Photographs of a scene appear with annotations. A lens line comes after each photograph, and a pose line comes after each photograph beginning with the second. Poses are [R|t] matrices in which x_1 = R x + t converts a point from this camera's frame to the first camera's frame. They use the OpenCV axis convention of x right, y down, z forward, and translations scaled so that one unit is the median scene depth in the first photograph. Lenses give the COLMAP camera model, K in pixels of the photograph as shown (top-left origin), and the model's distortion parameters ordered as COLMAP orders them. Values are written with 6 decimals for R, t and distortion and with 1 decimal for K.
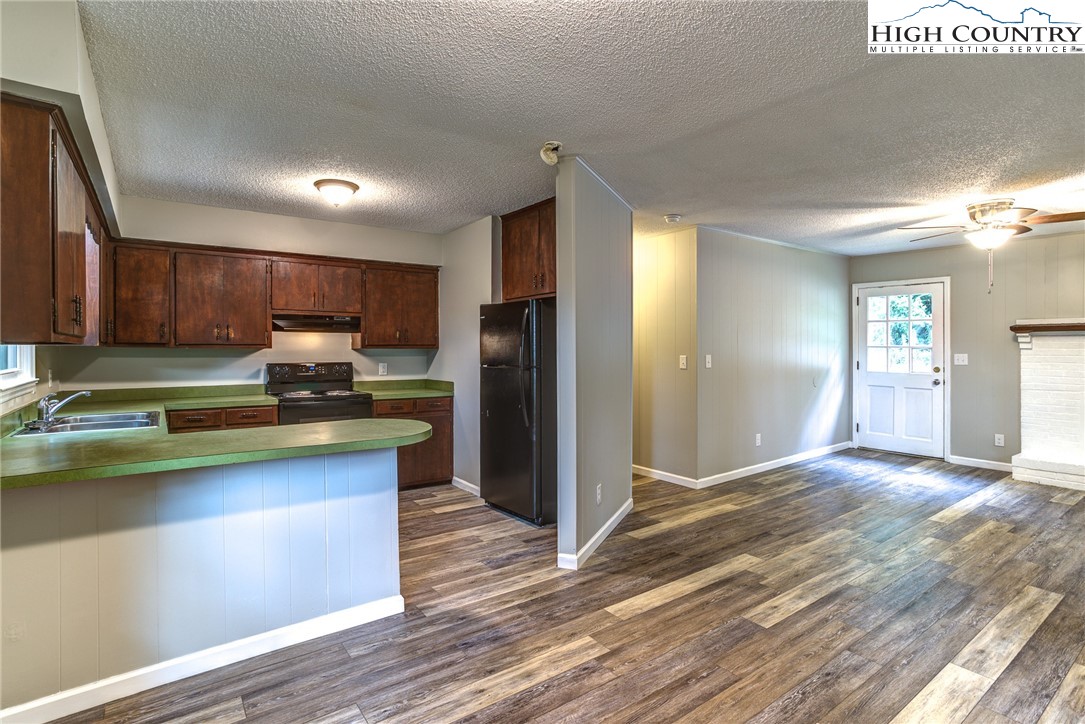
lens RADIAL K [[537.6, 0, 544.7], [0, 537.6, 347.8], [0, 0, 1]] dist [-0.023822, 0.020154]
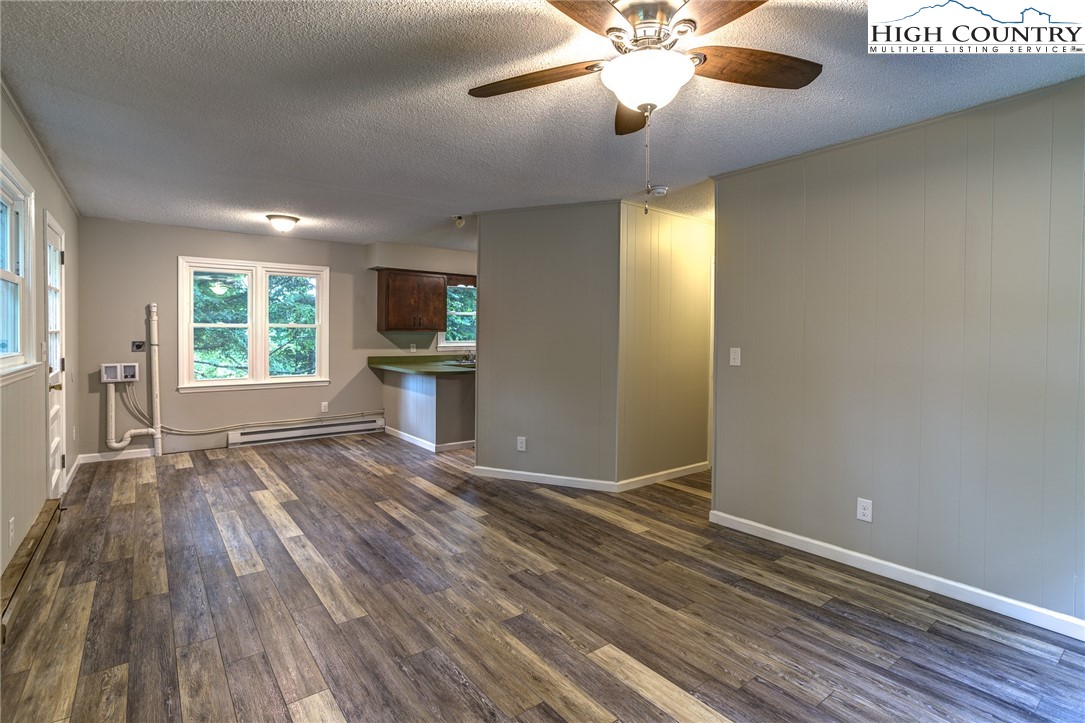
lens RADIAL K [[528.1, 0, 545.5], [0, 528.1, 350.8], [0, 0, 1]] dist [-0.046838, 0.029874]
pose [[0.018107, 0.035520, -0.999205, 1.225600], [-0.006413, 0.999352, 0.035409, -0.006091], [0.999815, 0.005767, 0.018323, 0.900551]]
